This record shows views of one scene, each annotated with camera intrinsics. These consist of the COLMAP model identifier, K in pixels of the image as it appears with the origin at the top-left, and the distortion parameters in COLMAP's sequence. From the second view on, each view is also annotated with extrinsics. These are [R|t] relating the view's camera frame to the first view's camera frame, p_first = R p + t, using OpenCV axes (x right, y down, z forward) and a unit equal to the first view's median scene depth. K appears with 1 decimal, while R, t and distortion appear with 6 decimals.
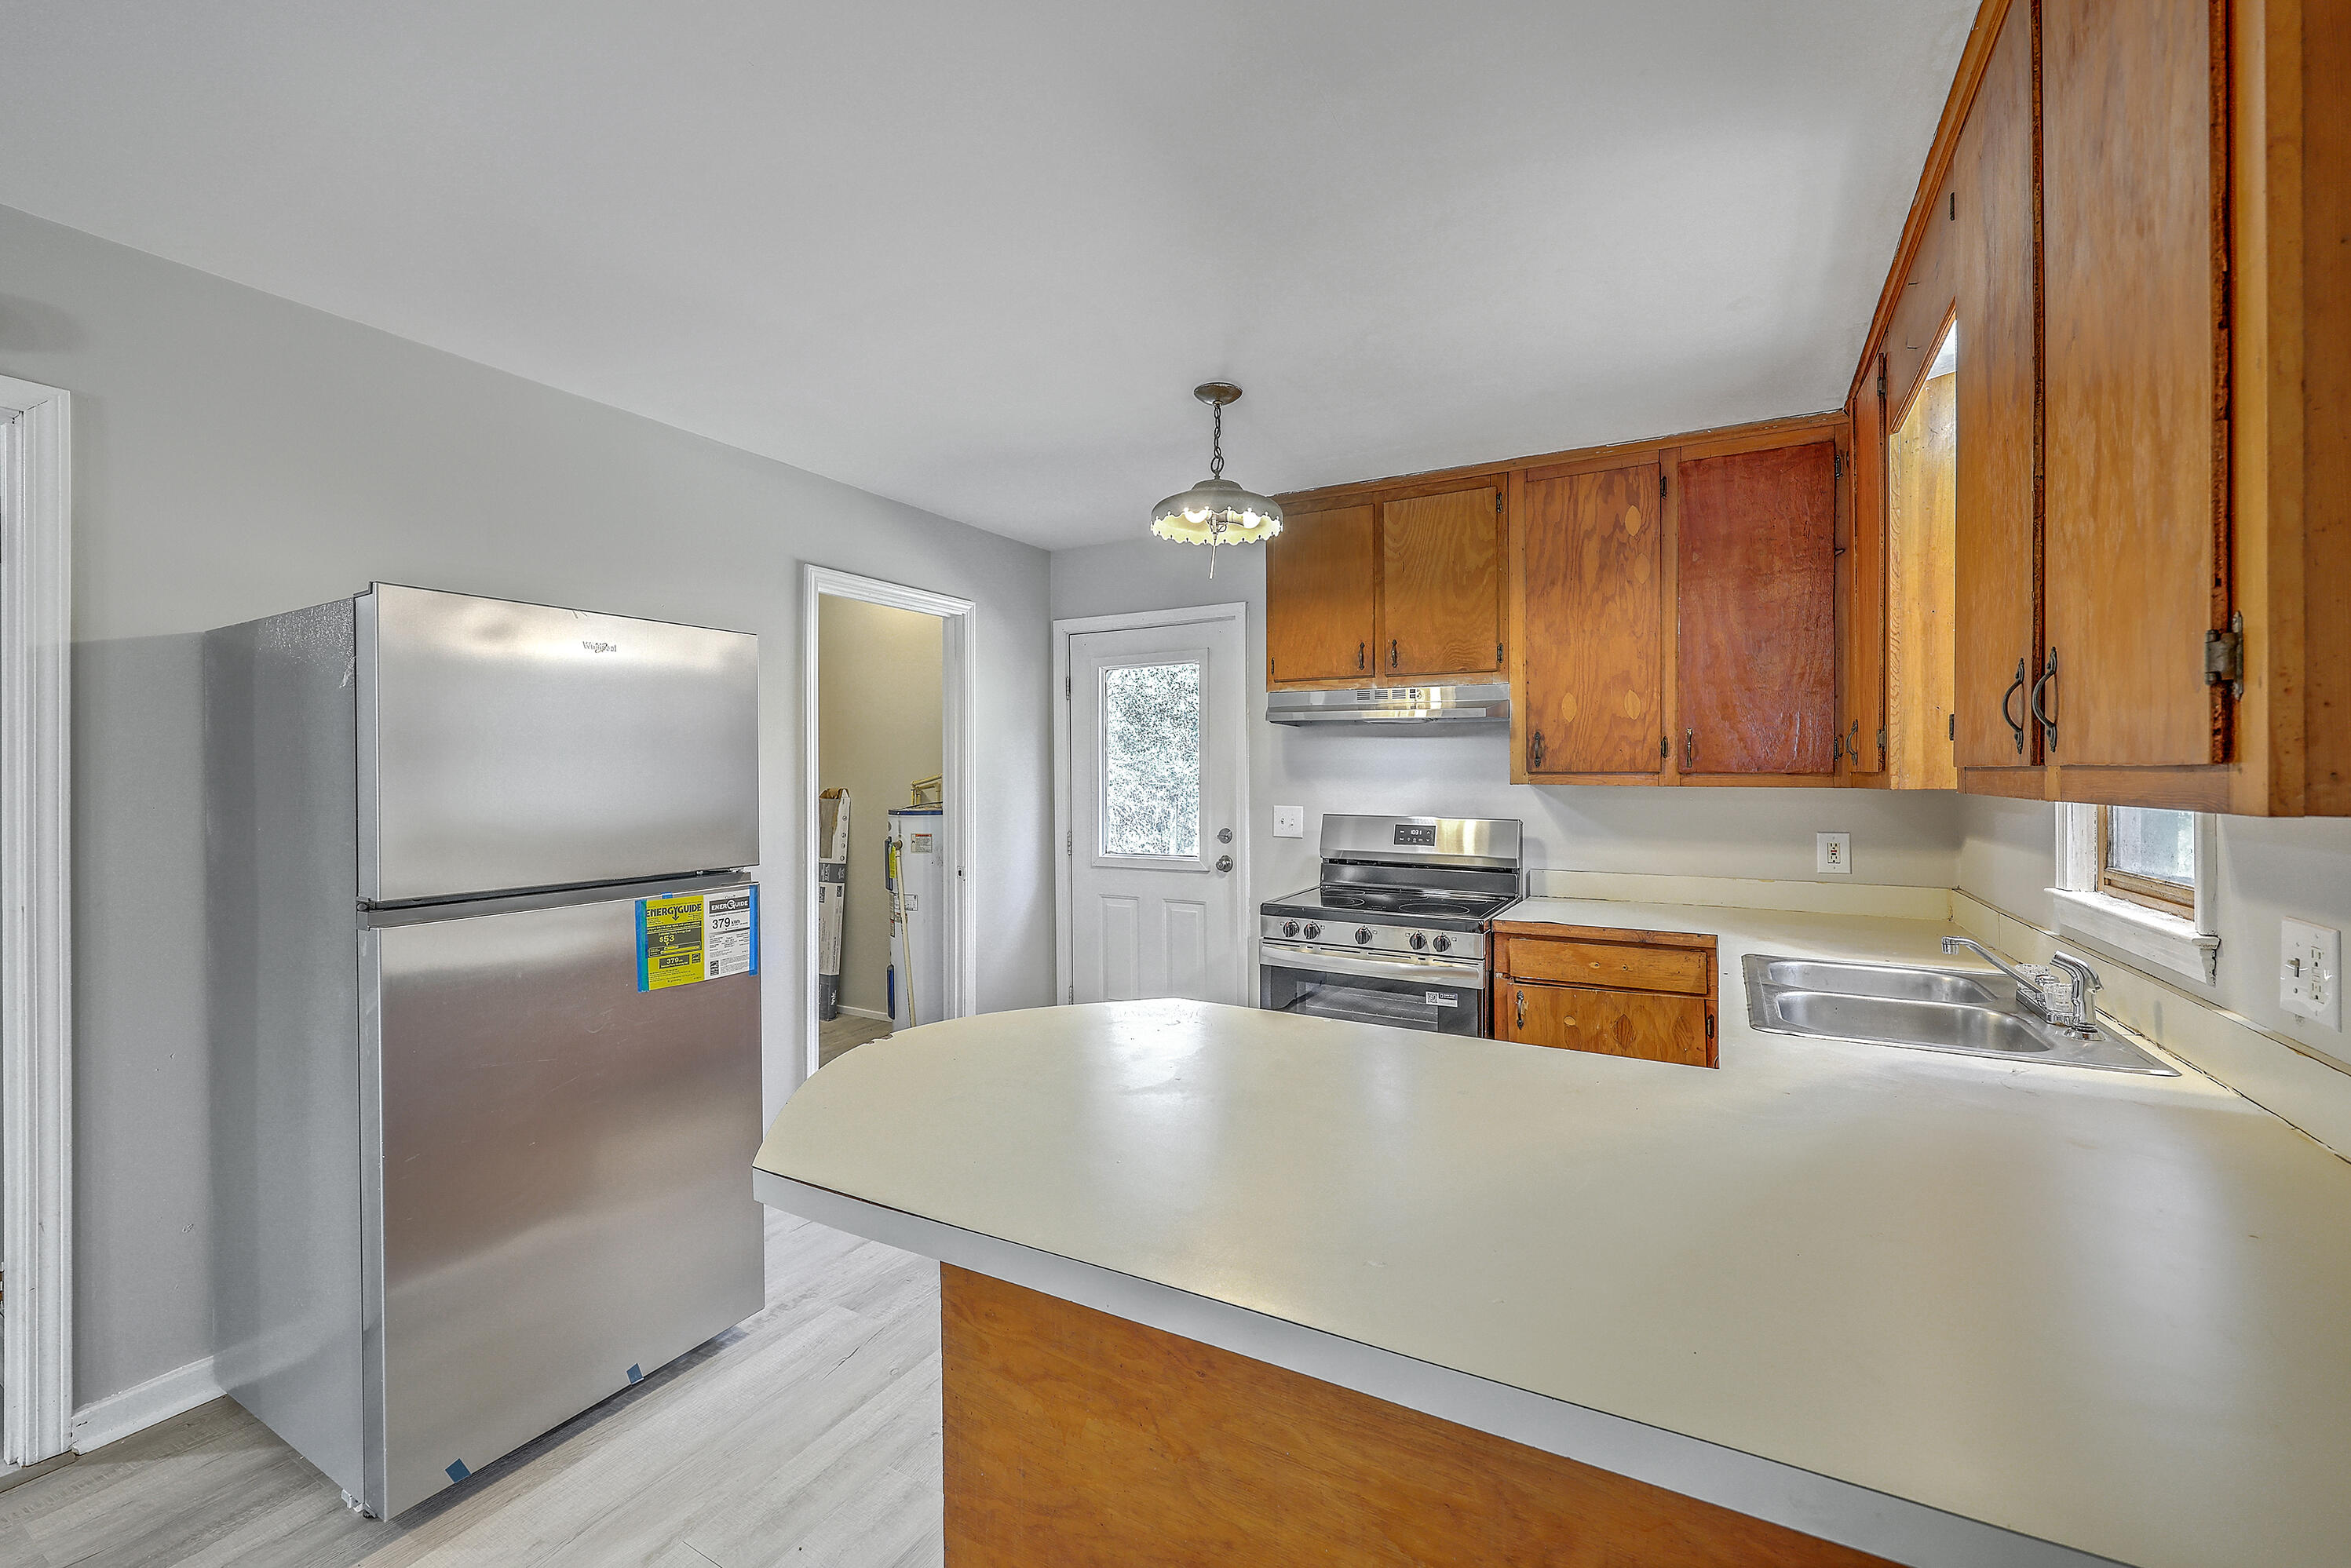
lens RADIAL K [[953.3, 0, 1182.4], [0, 953.3, 778.3], [0, 0, 1]] dist [0.000384, -0.000006]
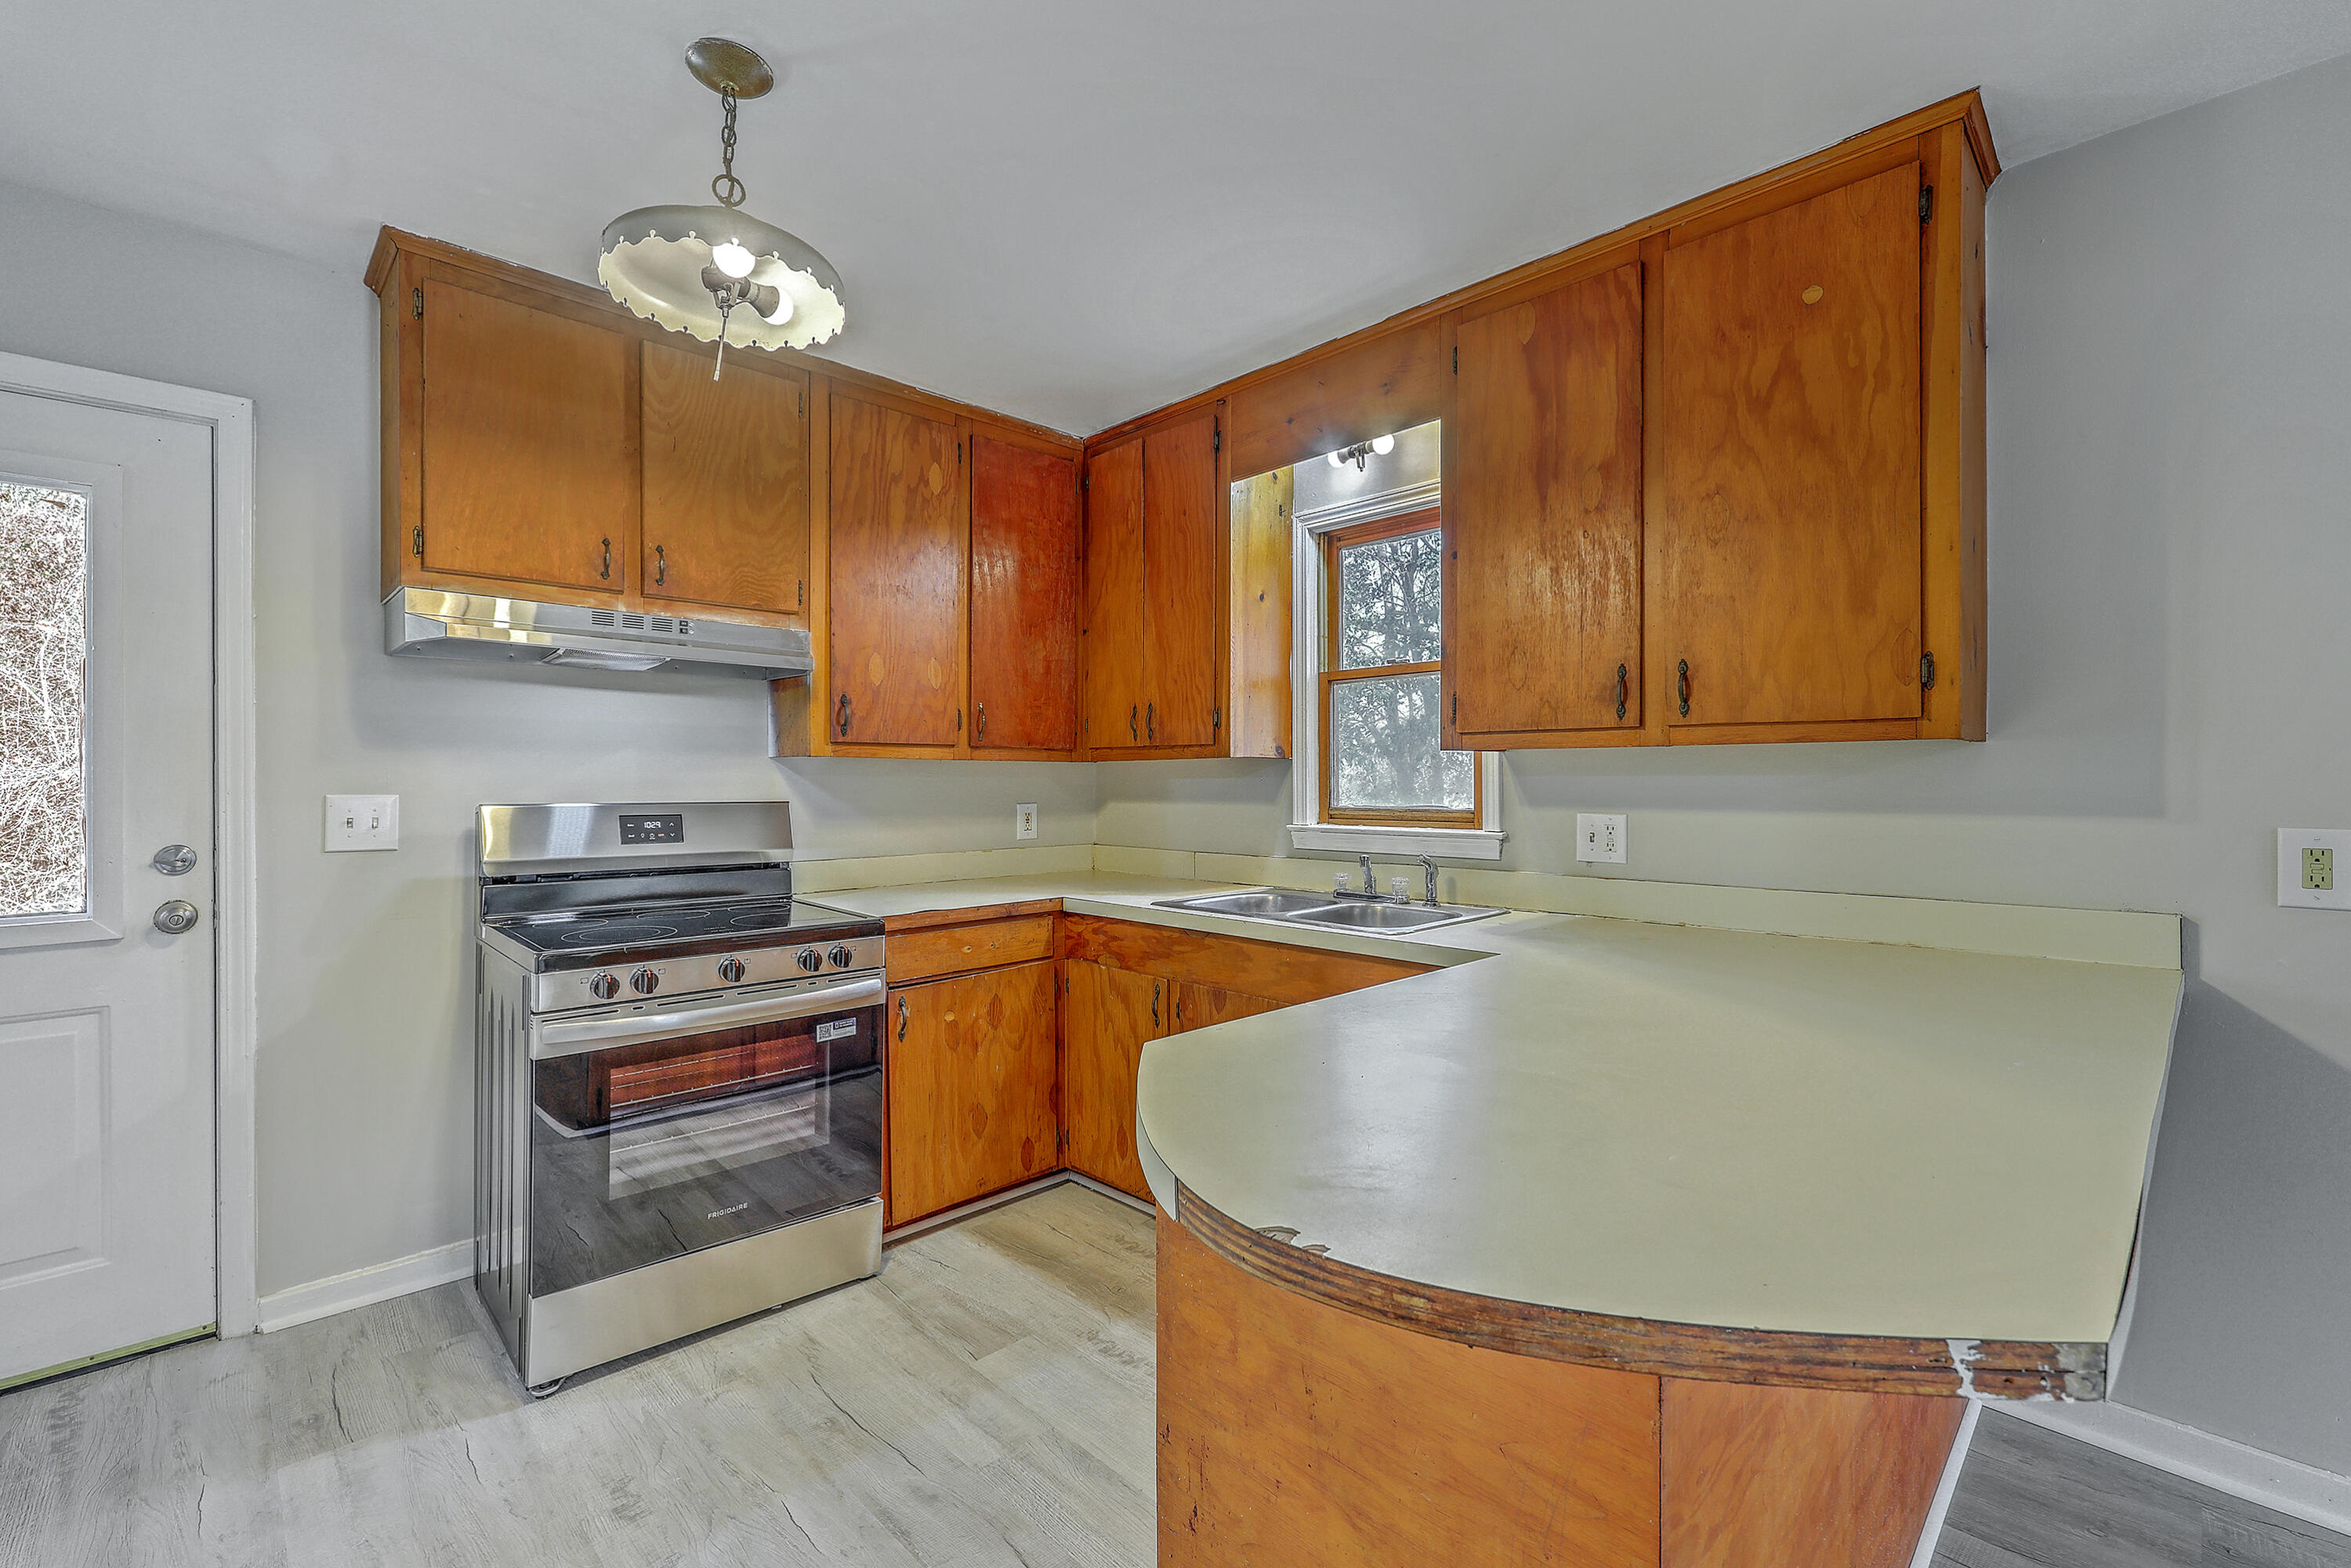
lens RADIAL K [[1002.6, 0, 1178.7], [0, 1002.6, 780.2], [0, 0, 1]] dist [0.001846, 0.000067]
pose [[0.282089, -0.002090, 0.959386, -0.392562], [0.005308, 0.999986, 0.000618, 0.028030], [-0.959374, 0.004918, 0.282096, 0.463052]]
